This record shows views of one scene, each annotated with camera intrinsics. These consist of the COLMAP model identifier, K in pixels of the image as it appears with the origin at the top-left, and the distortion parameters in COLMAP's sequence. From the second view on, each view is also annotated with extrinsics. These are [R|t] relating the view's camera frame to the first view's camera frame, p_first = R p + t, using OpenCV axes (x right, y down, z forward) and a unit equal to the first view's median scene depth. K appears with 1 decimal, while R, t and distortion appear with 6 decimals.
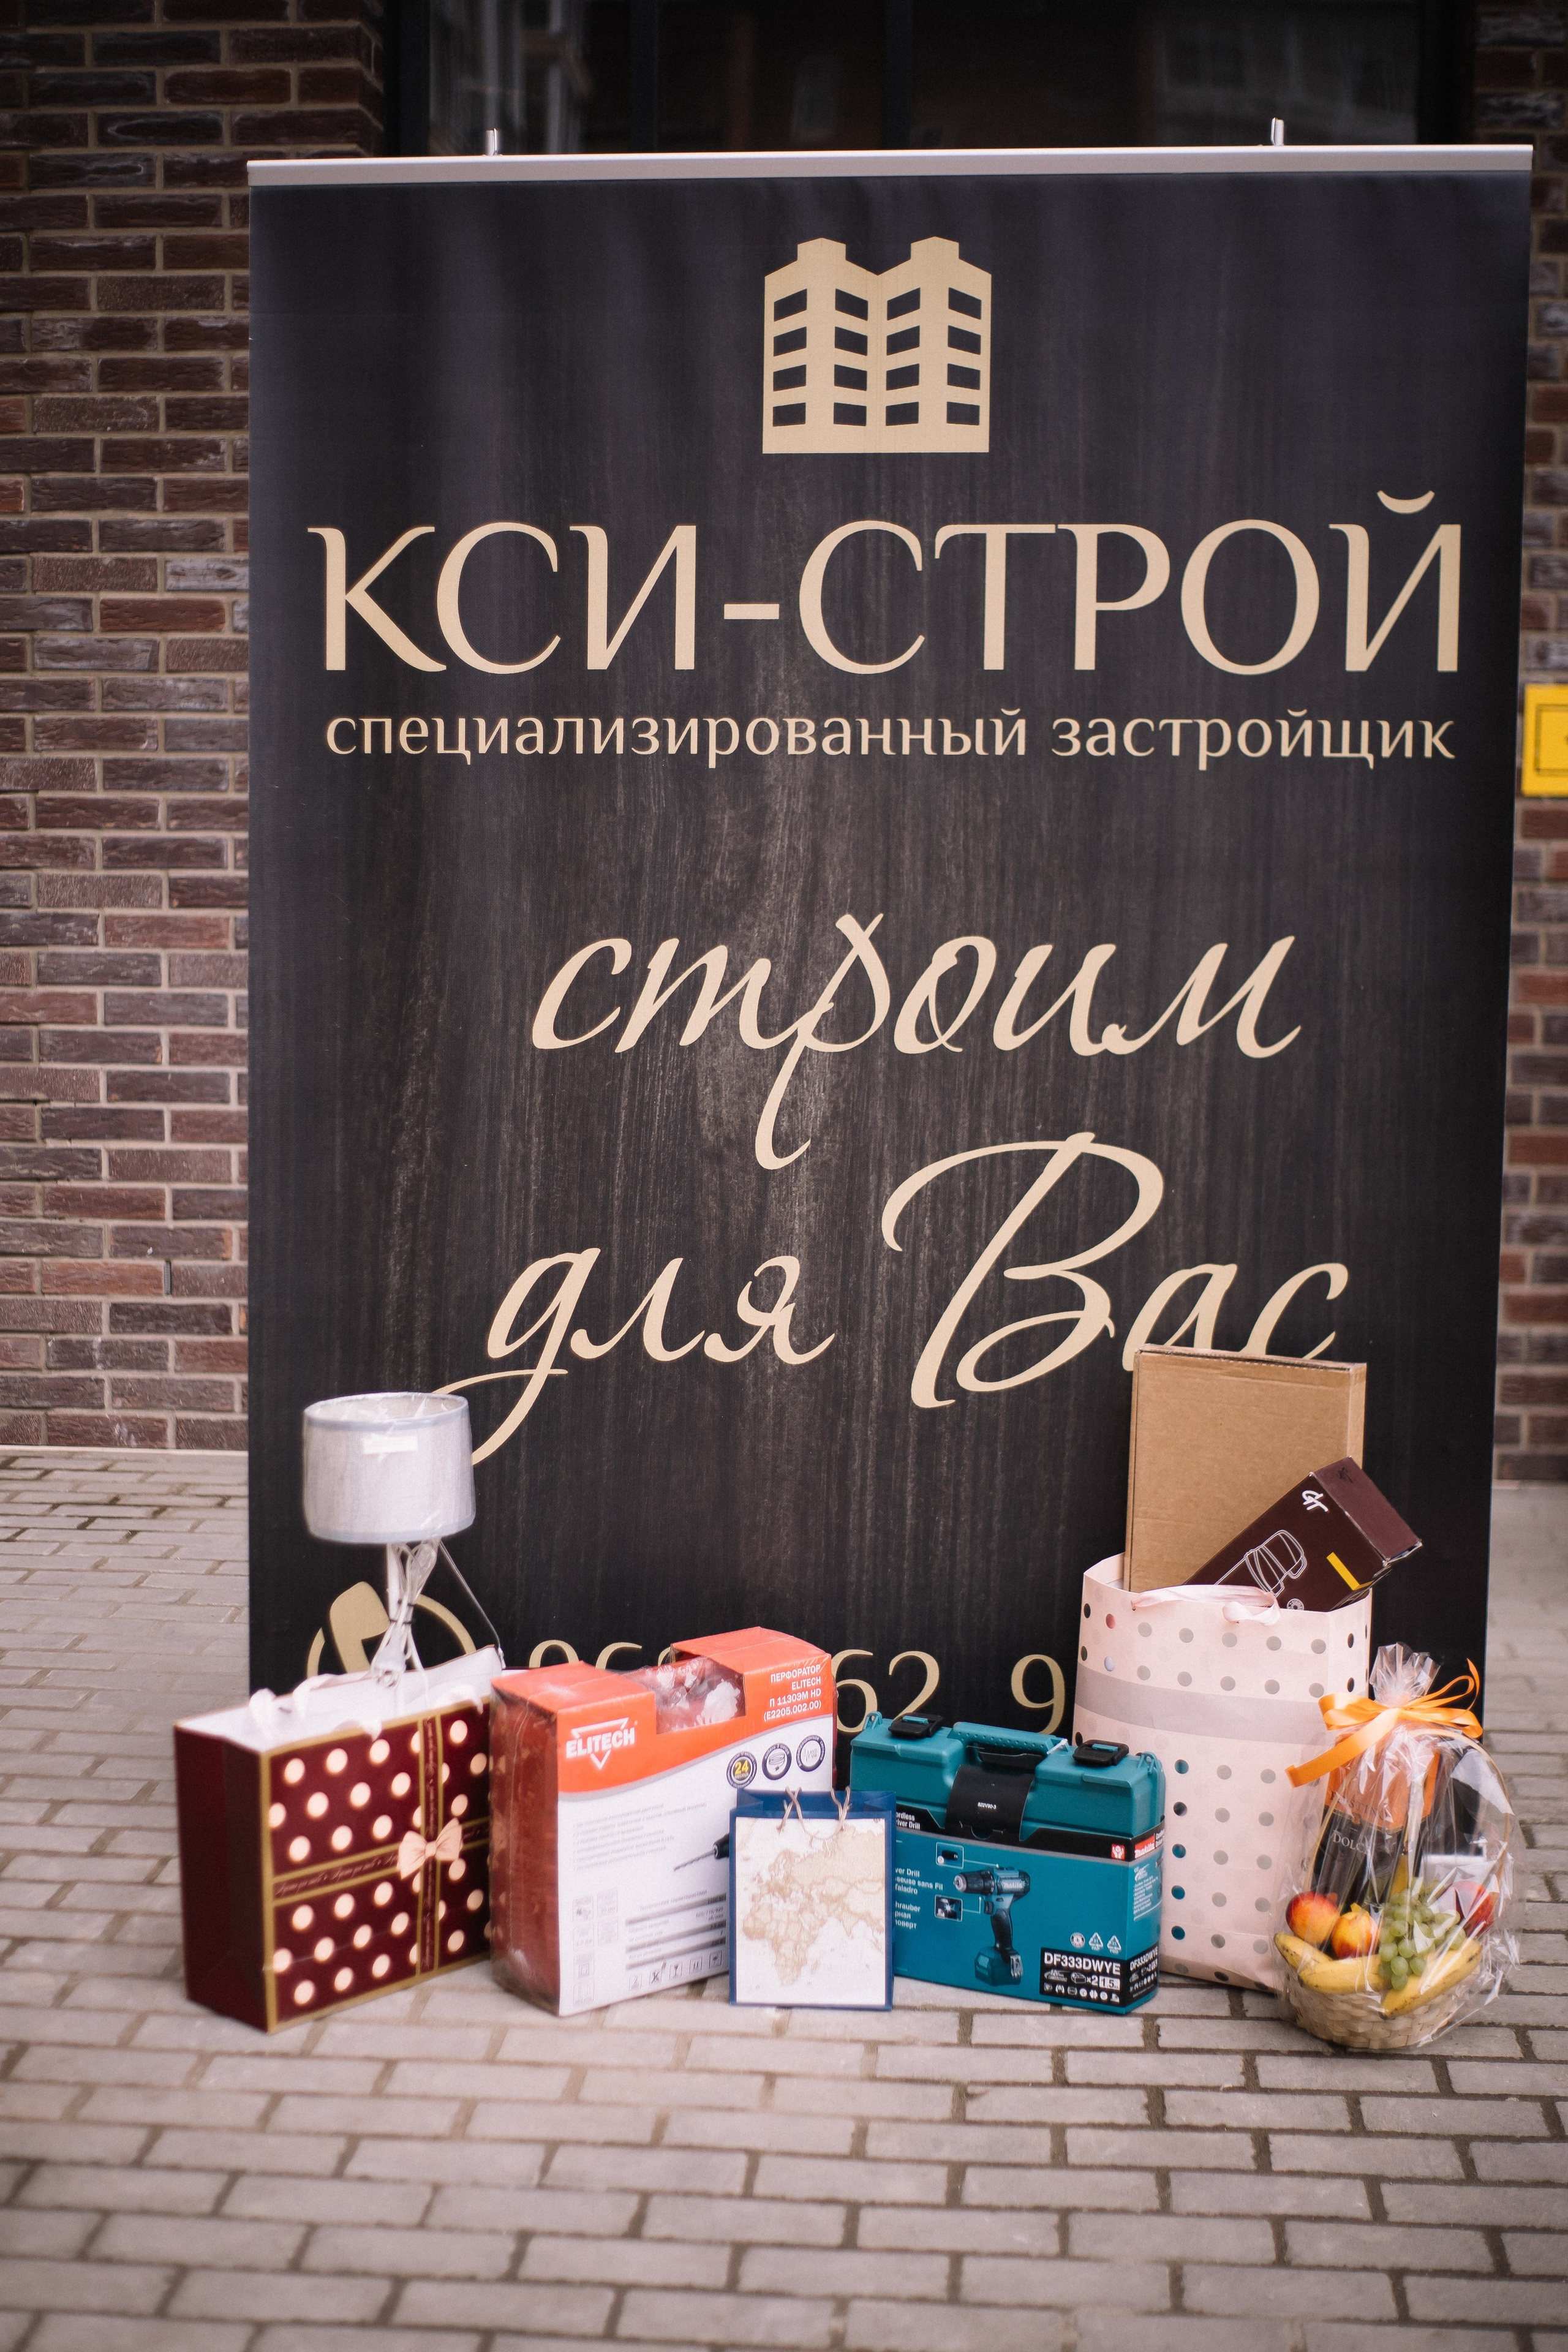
lens RADIAL K [[3353.1, 0, 741.8], [0, 3353.1, 1229.1], [0, 0, 1]] dist [-0.085536, 0.000000]
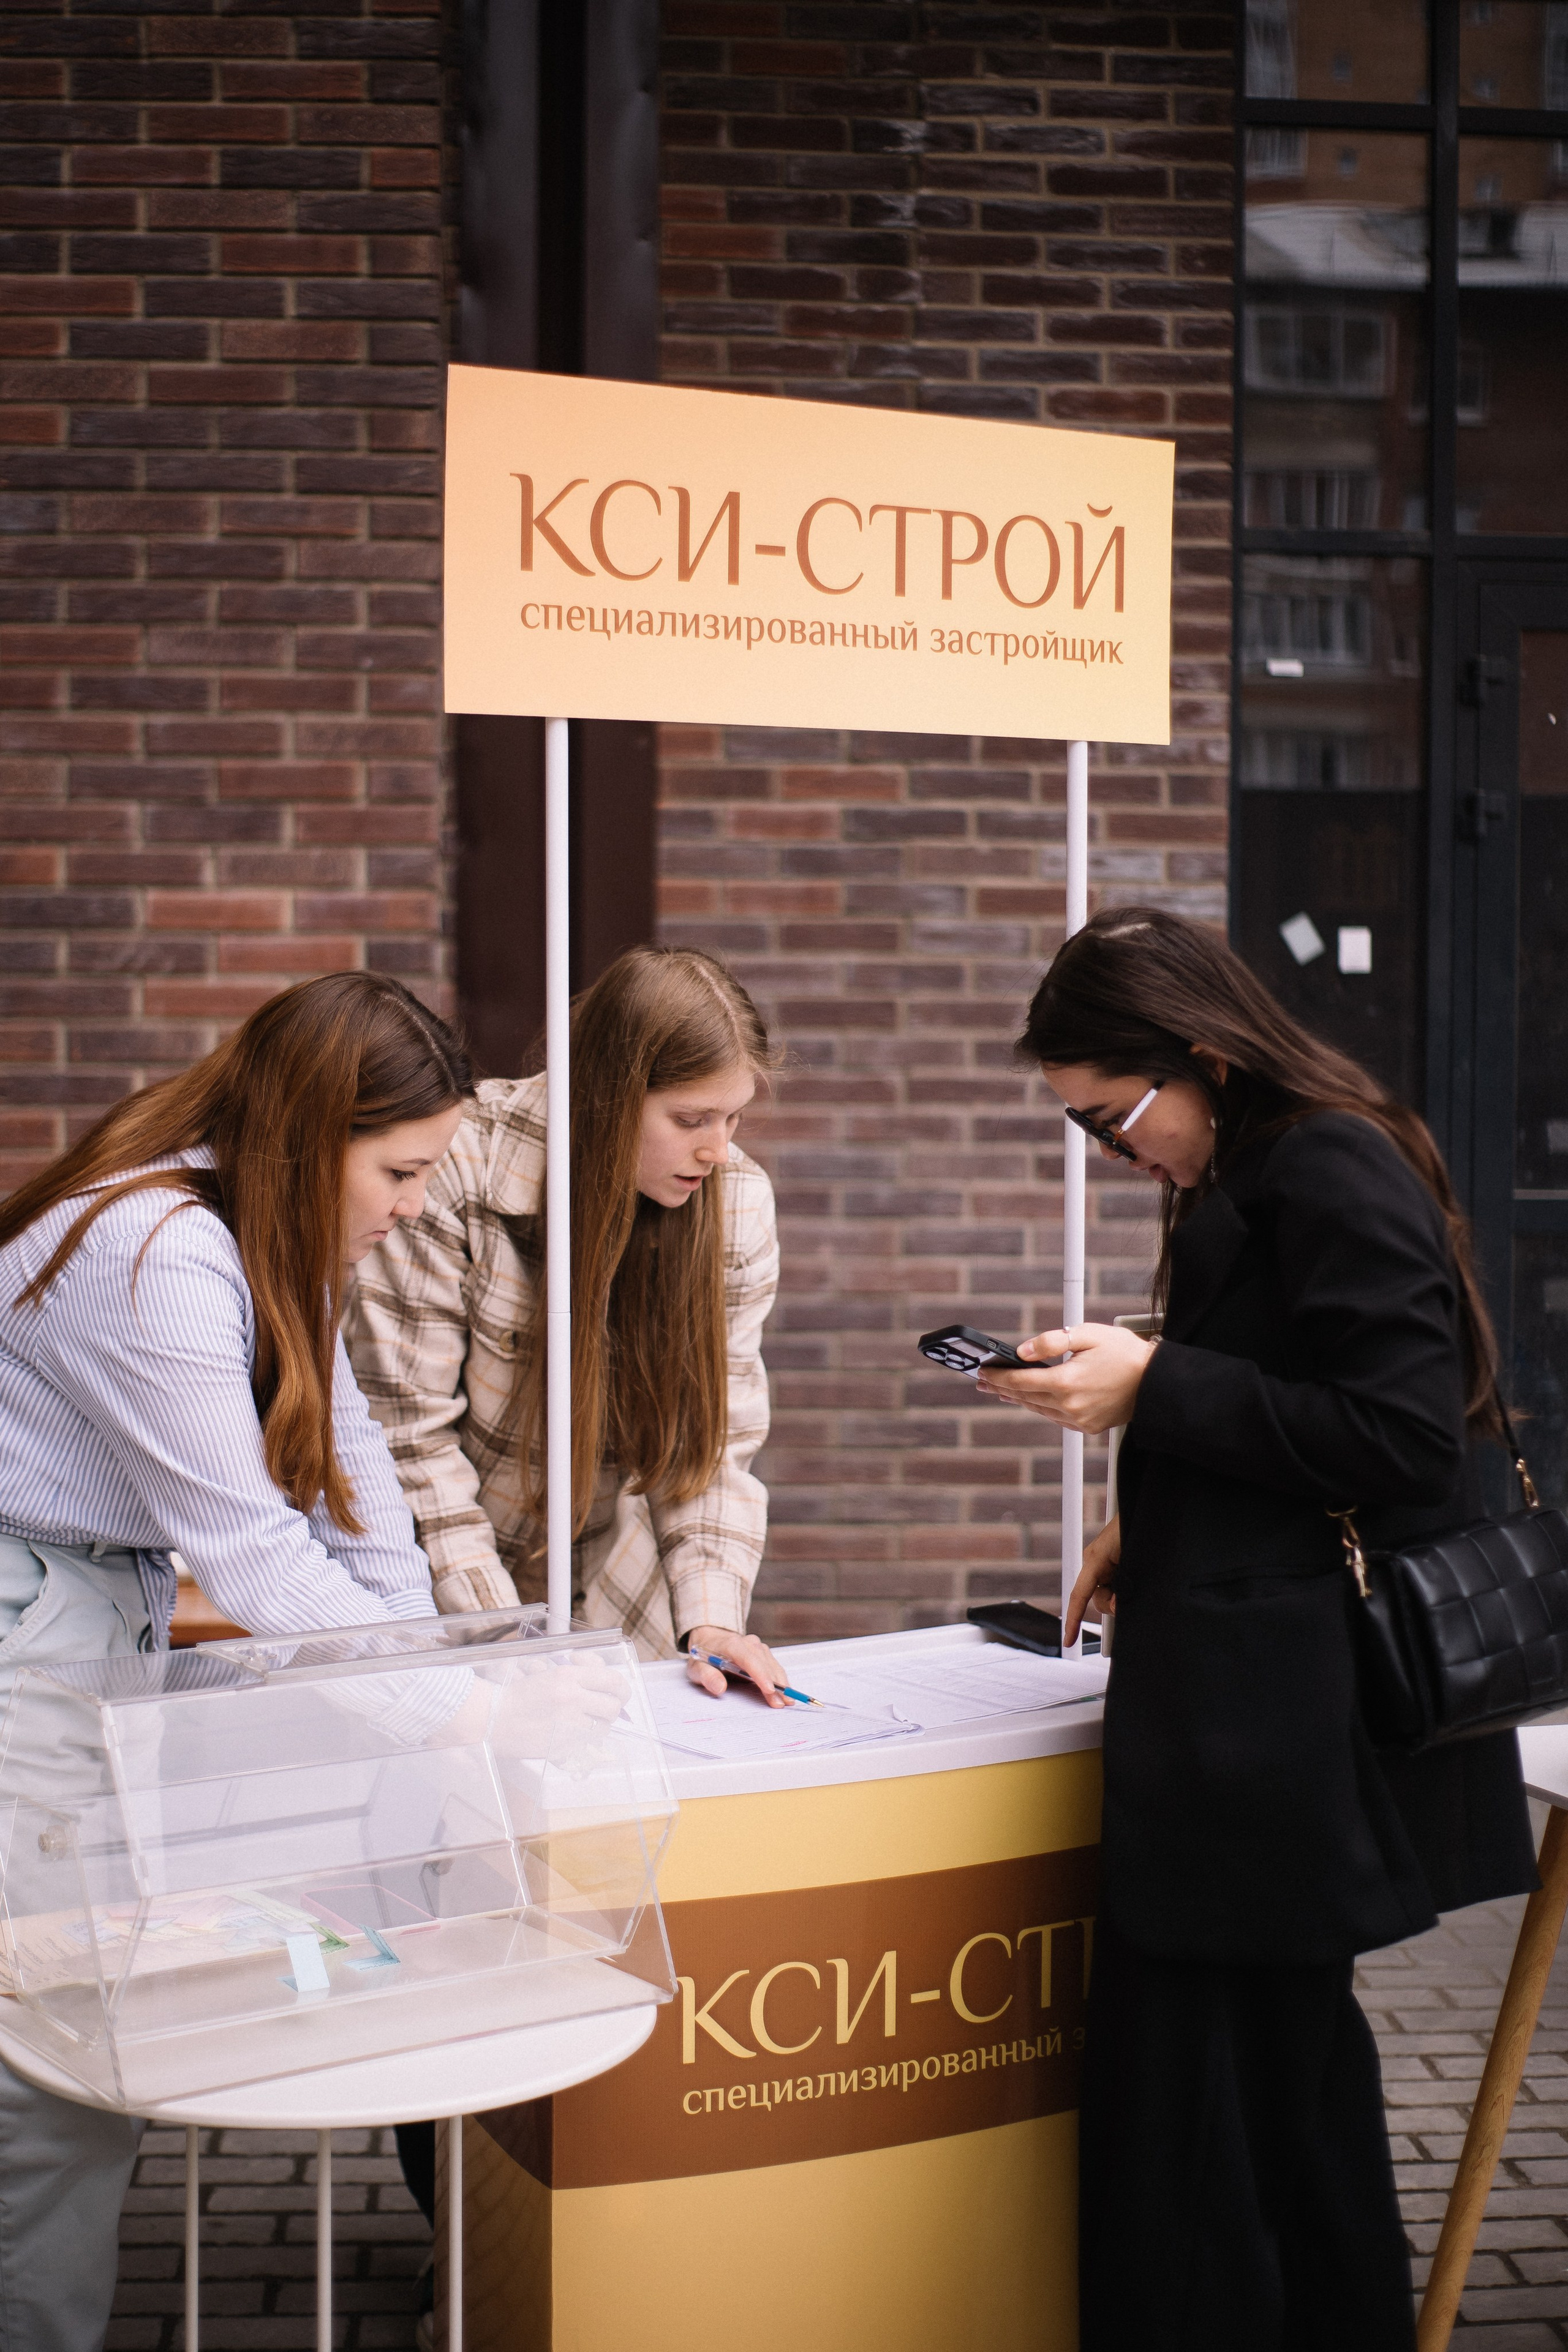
lens RADIAL K [[3353.1, 0, 777.6], [0, 3353.1, 1120.3], [0, 0, 1]] dist [-0.085536, 0.000000]
pose [[0.985205, -0.004987, 0.171306, -0.694382], [0.022488, 0.994695, -0.100376, -0.021418], [-0.169896, 0.102744, 0.980091, -0.002819]]
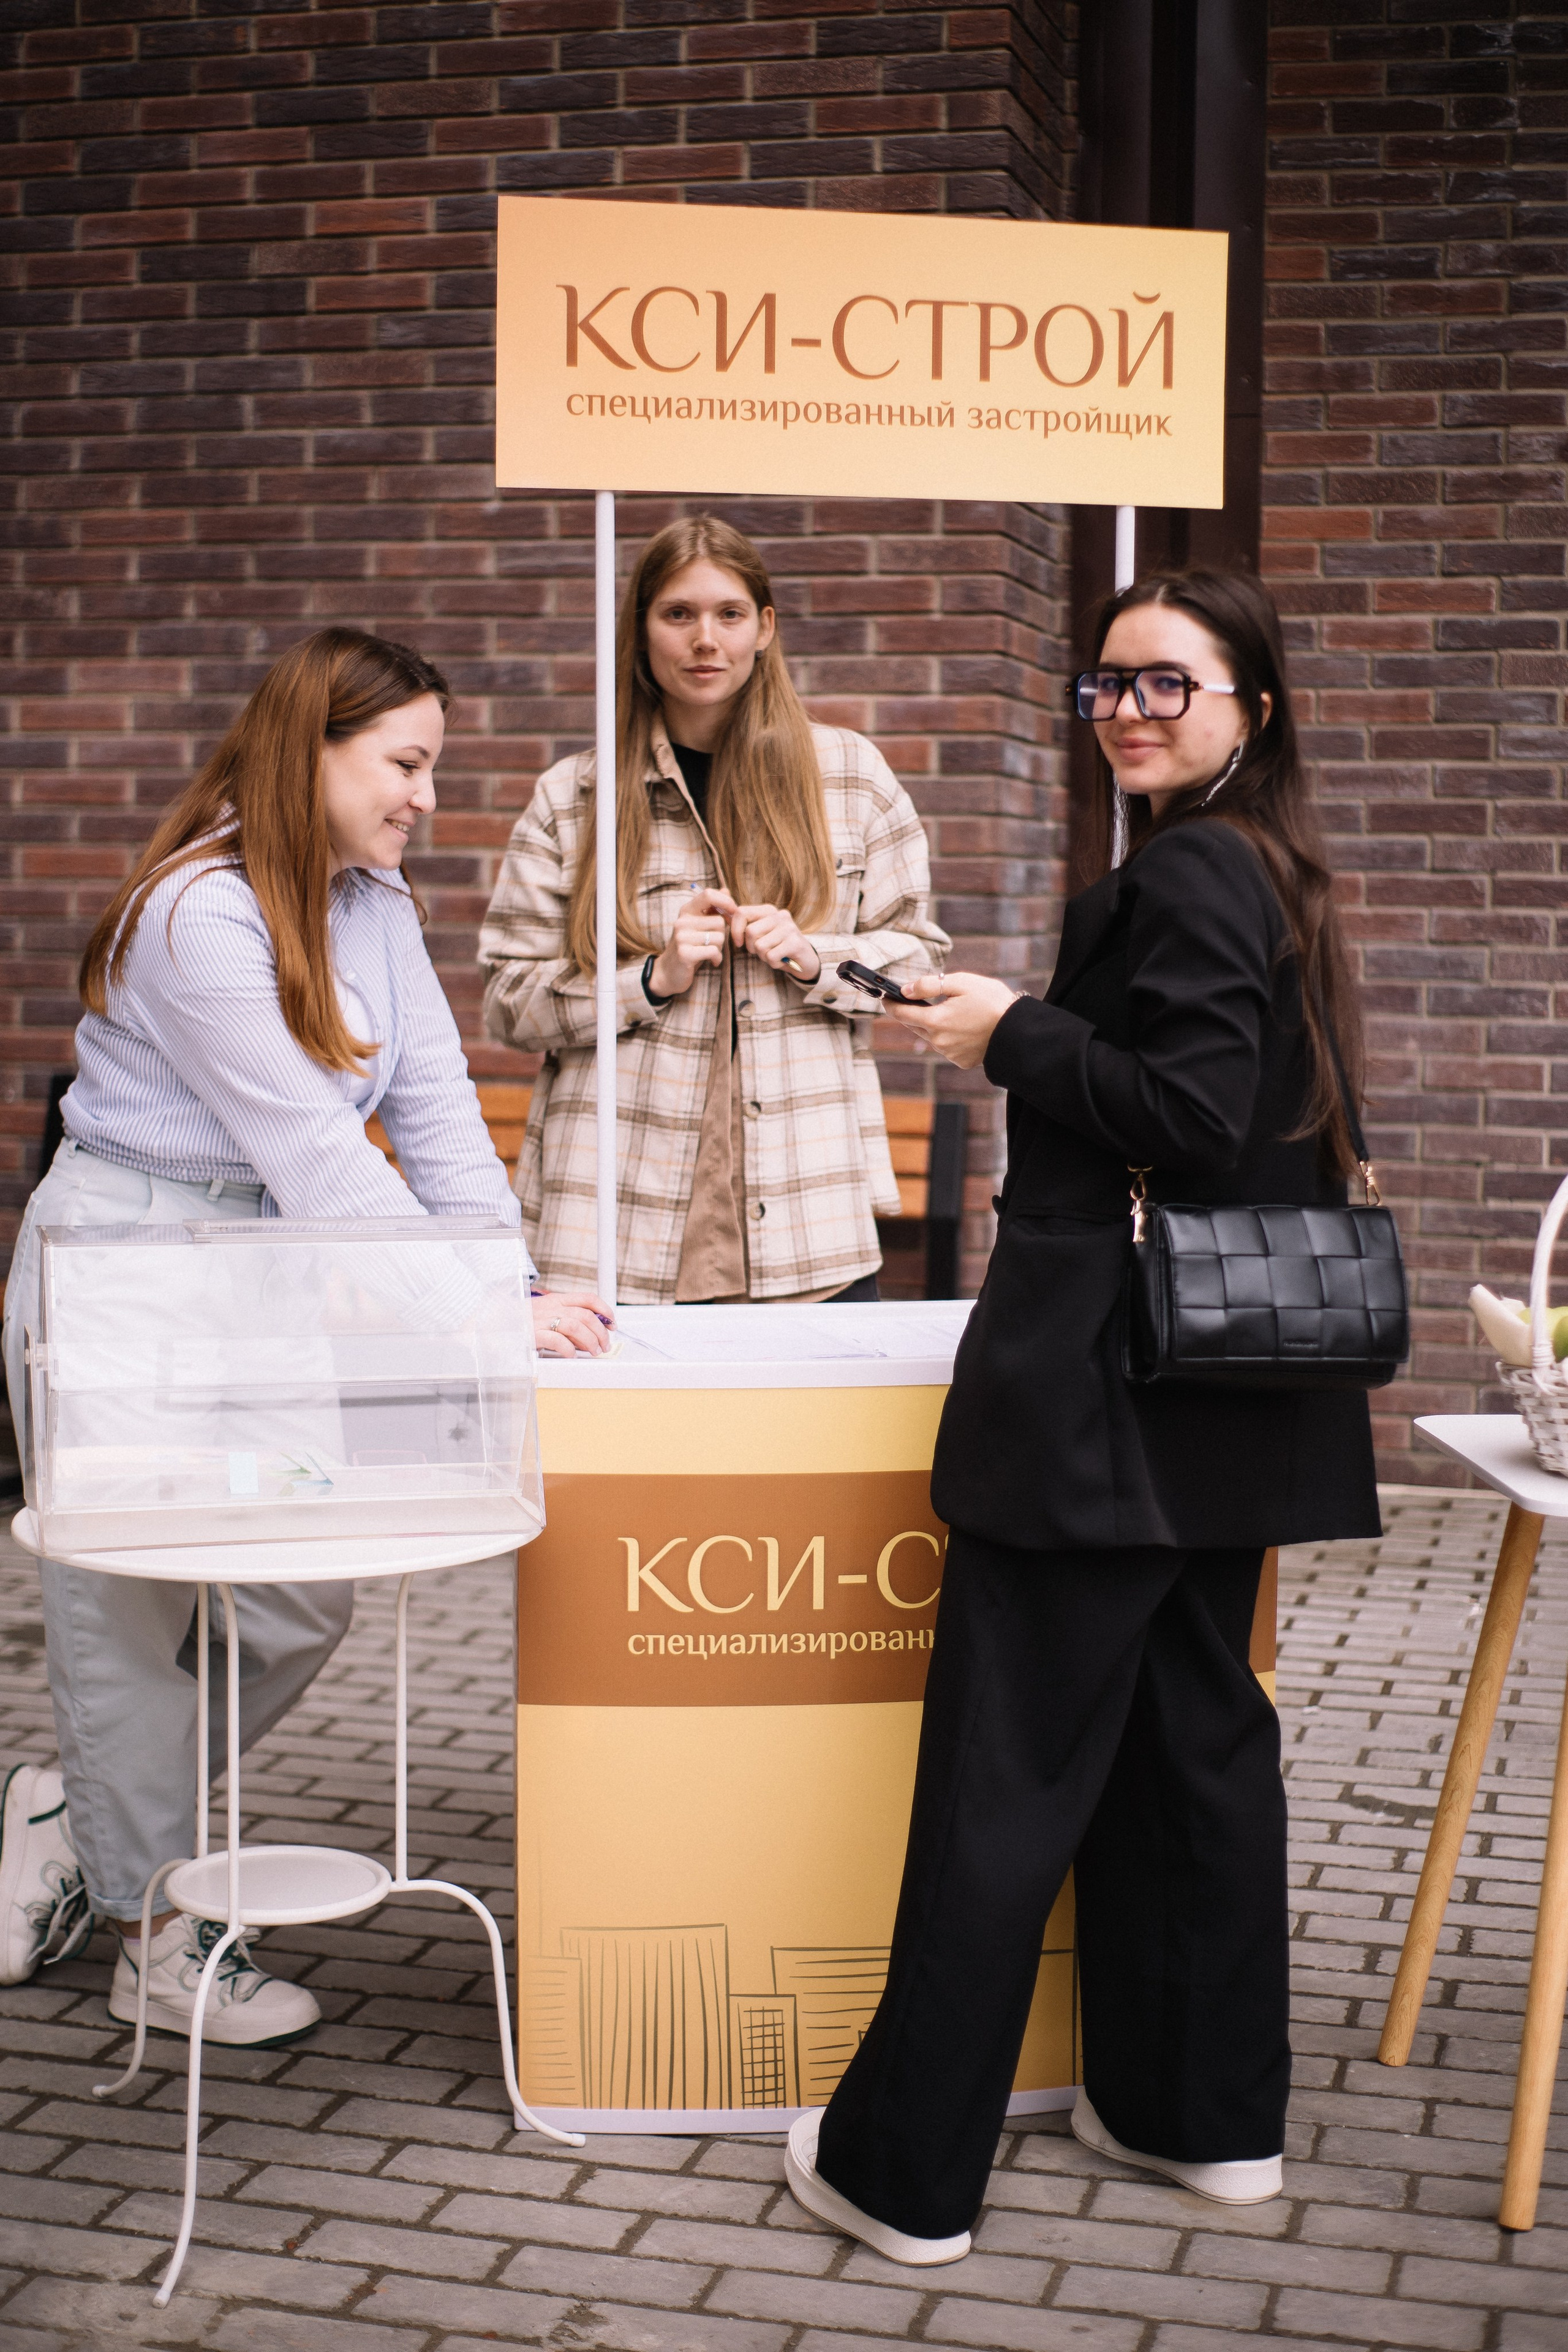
lens RADIAL K [[3353.1, 0, 850.4], [0, 3353.1, 1129.6], [0, 0, 1]] dist [-0.085536, 0.000000]
pose [[0.988454, 0.020888, -0.150078, -0.410902], [-0.030184, 0.997746, -0.059927, 0.033877], [0.148488, 0.063765, 0.986856, -0.126629]]
